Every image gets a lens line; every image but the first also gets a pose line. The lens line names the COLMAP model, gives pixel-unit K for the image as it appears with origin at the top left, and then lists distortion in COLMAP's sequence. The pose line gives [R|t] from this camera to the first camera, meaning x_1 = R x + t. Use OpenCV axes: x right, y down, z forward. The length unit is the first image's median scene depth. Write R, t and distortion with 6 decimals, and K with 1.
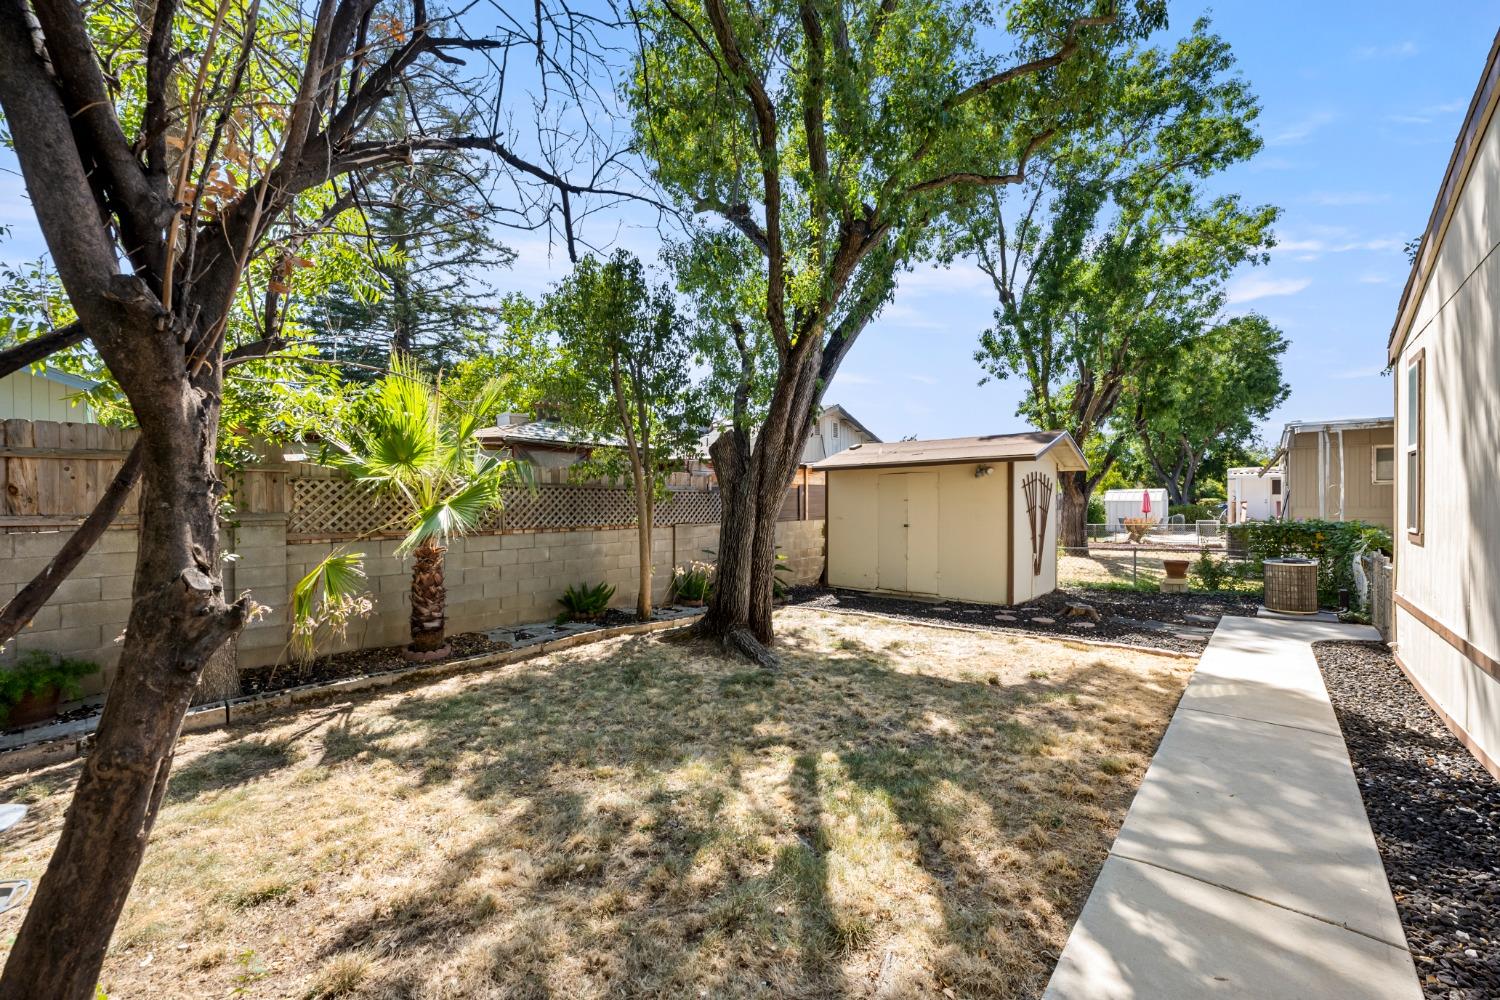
lens RADIAL K [[587.2, 0, 750.0], [0, 587.2, 500.0], [0, 0, 1]] dist [-0.000600, -0.000032]
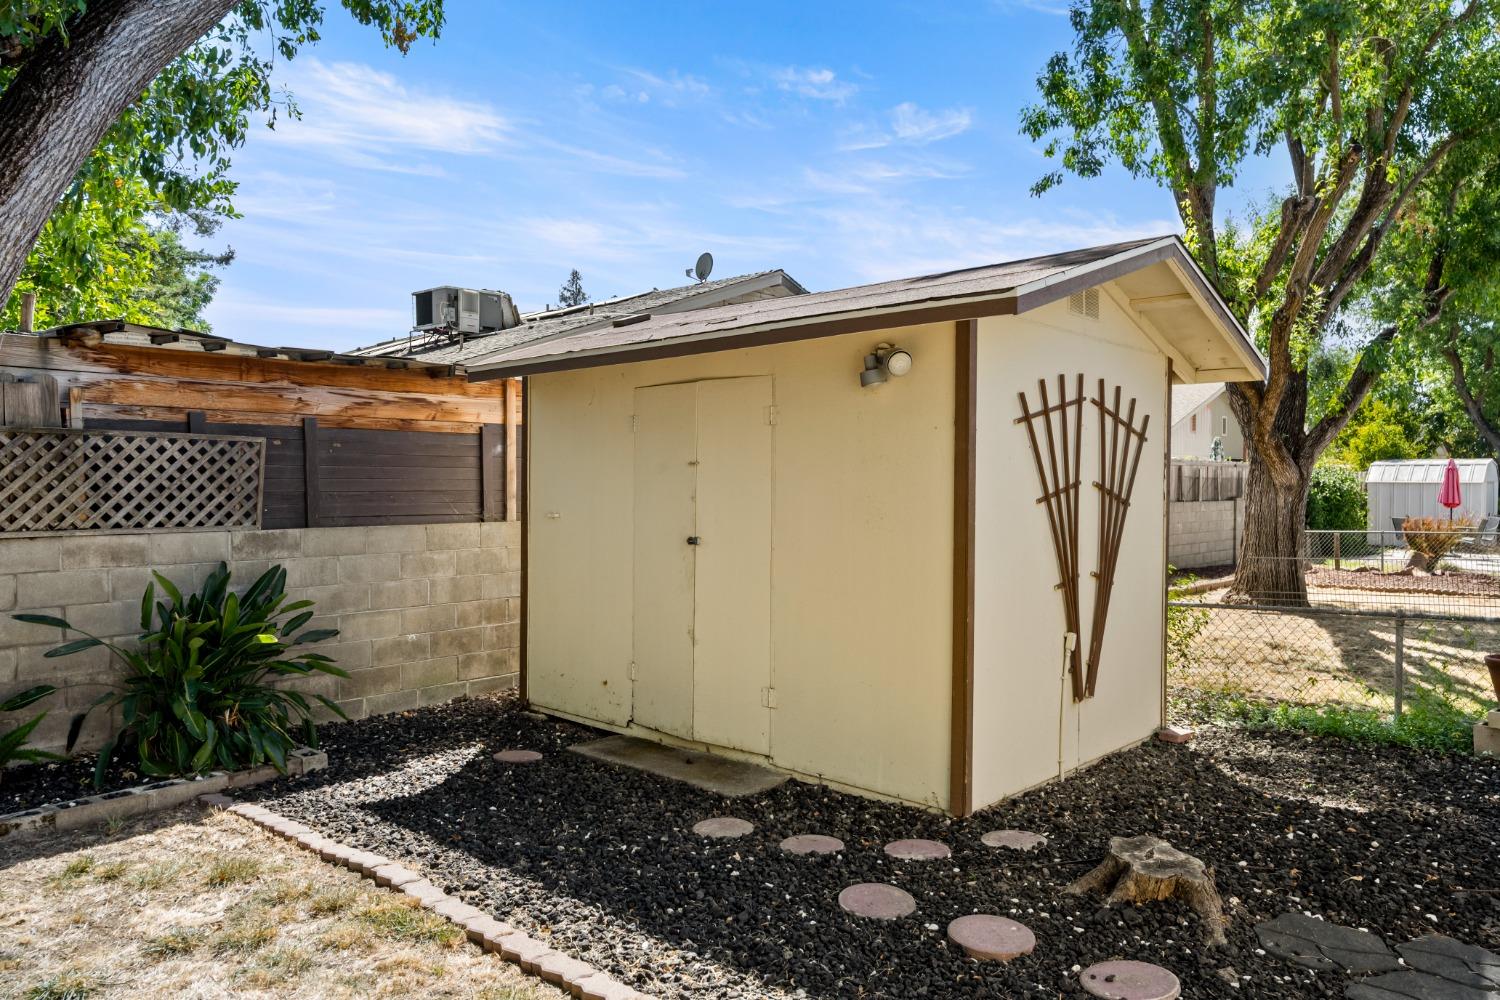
lens RADIAL K [[990.6, 0, 750.0], [0, 990.6, 500.0], [0, 0, 1]] dist [0.001501, 0.000077]
pose [[0.999664, 0.006490, -0.025096, 0.206946], [-0.006018, 0.999804, 0.018840, 0.006466], [0.025213, -0.018682, 0.999508, 0.295609]]
